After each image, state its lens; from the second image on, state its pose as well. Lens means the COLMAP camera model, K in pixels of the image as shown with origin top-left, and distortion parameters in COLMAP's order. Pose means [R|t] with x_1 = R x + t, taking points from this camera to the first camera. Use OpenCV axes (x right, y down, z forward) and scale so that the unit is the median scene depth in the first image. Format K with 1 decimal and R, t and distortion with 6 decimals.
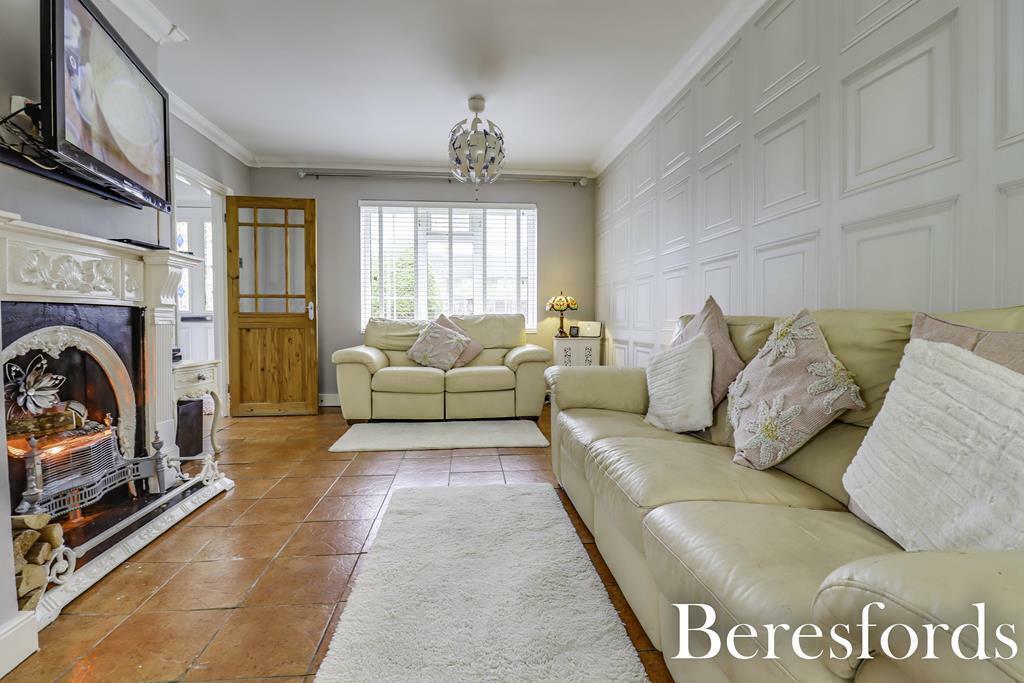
lens RADIAL K [[475.1, 0, 514.6], [0, 475.1, 335.9], [0, 0, 1]] dist [-0.015206, -0.000403]
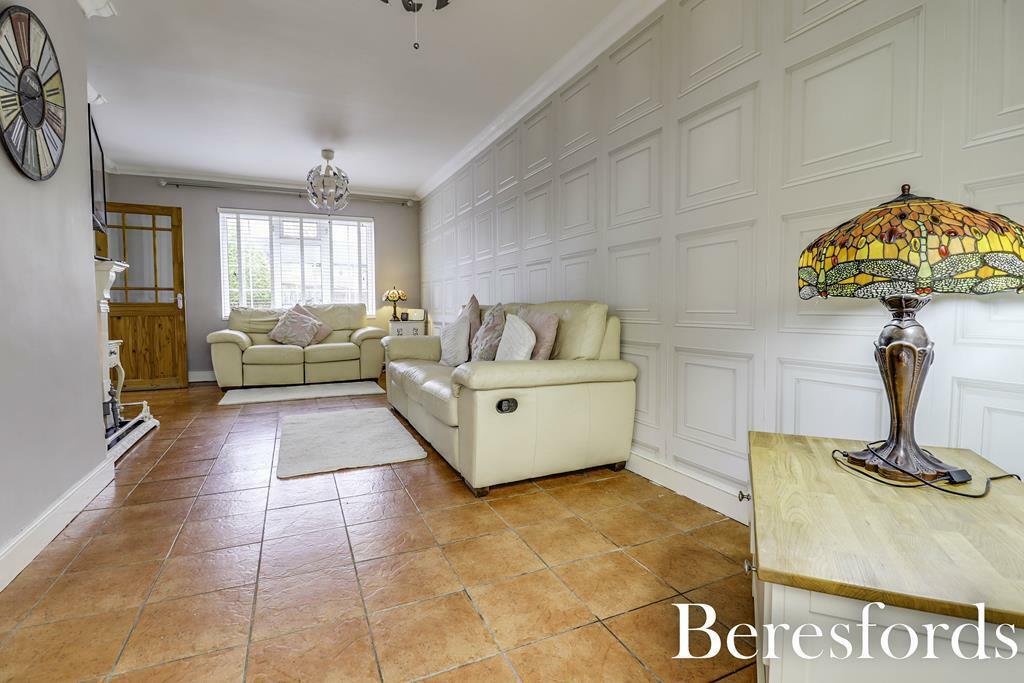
lens RADIAL K [[475.1, 0, 514.6], [0, 475.1, 335.9], [0, 0, 1]] dist [-0.015206, -0.000403]
pose [[0.945588, -0.022166, 0.324610, -0.018133], [0.014009, 0.999525, 0.027444, 0.014059], [-0.325064, -0.021404, 0.945450, -0.402496]]
